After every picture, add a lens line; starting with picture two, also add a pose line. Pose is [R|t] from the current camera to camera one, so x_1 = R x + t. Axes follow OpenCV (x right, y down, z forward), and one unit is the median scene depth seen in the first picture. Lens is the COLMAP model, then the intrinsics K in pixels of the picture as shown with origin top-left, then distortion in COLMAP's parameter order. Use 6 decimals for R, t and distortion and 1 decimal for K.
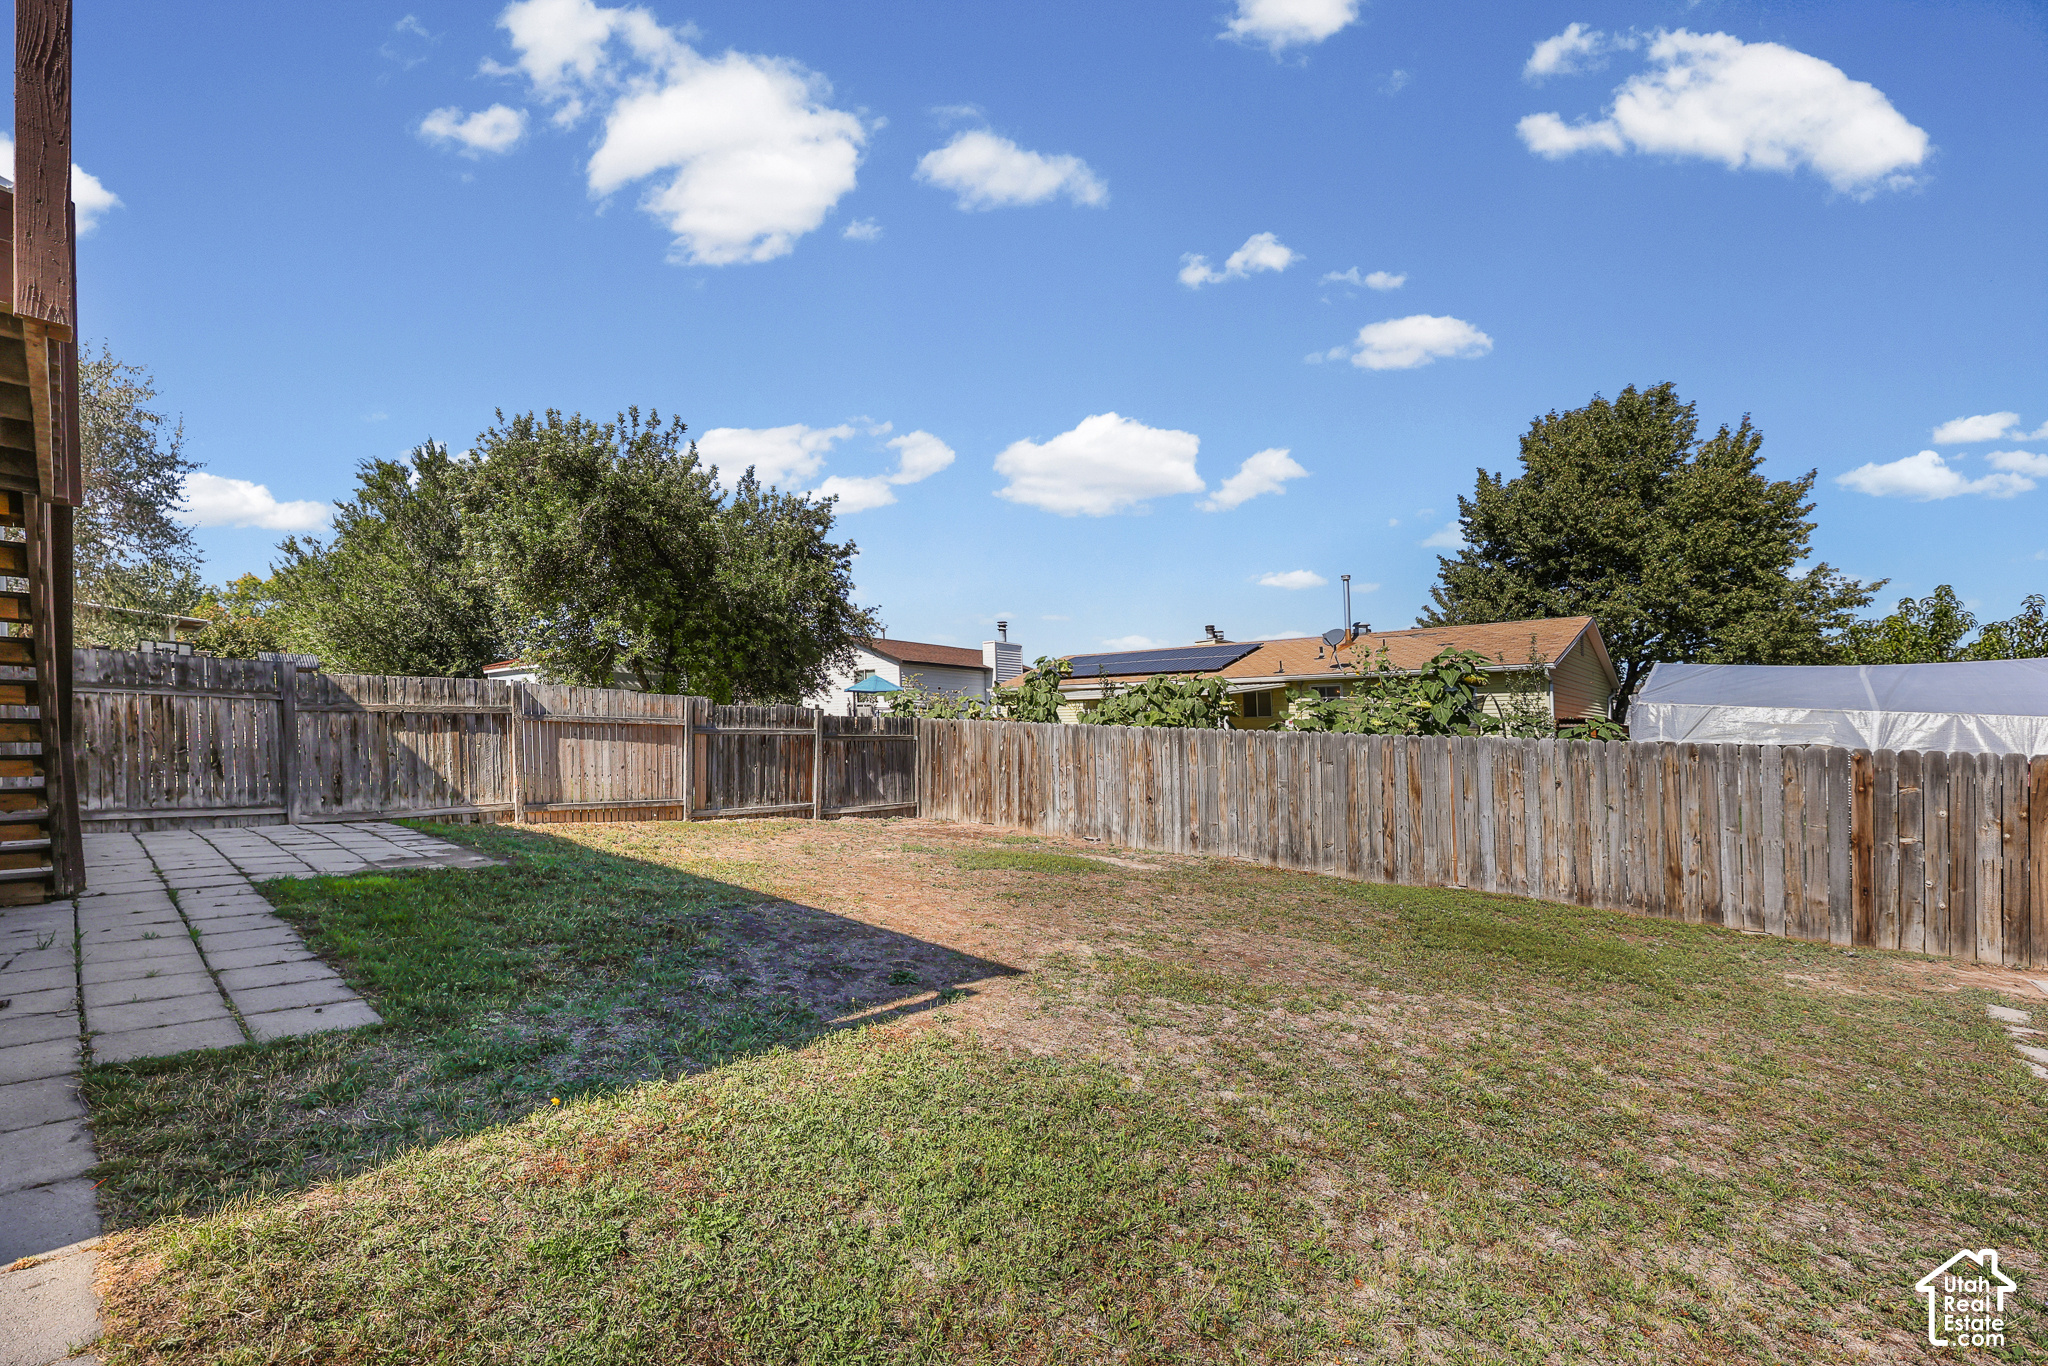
lens RADIAL K [[854.0, 0, 1029.8], [0, 854.0, 769.3], [0, 0, 1]] dist [-0.001539, -0.000477]
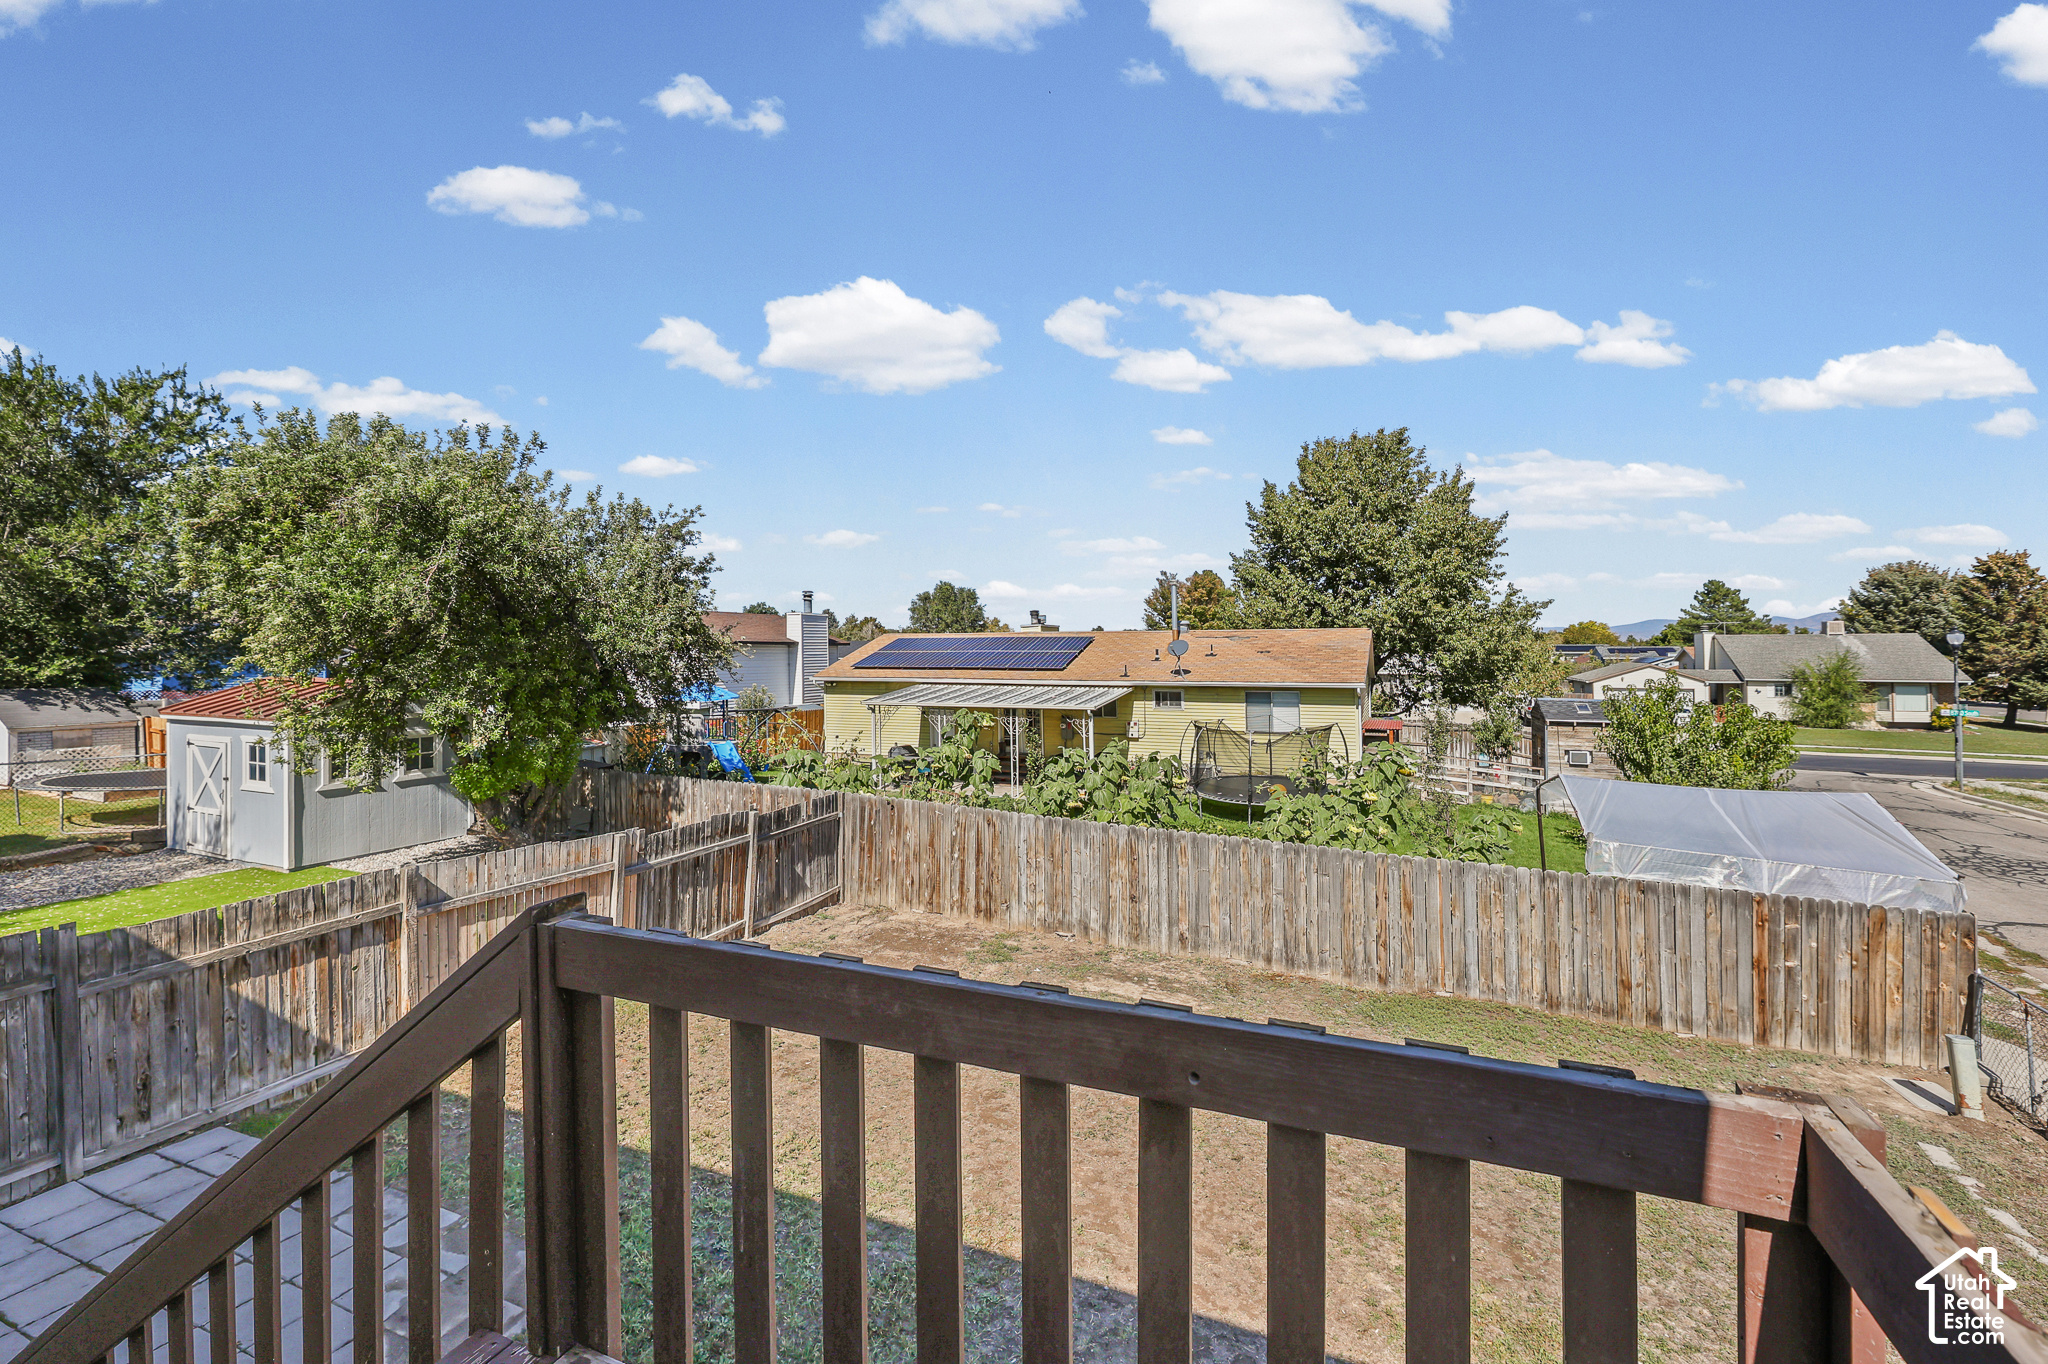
lens RADIAL K [[851.4, 0, 1070.4], [0, 851.4, 671.9], [0, 0, 1]] dist [-0.000411, -0.002432]
pose [[0.937082, -0.002418, 0.349102, -0.308191], [0.008096, 0.999858, -0.014808, -0.241298], [-0.349017, 0.016703, 0.936968, 0.112287]]
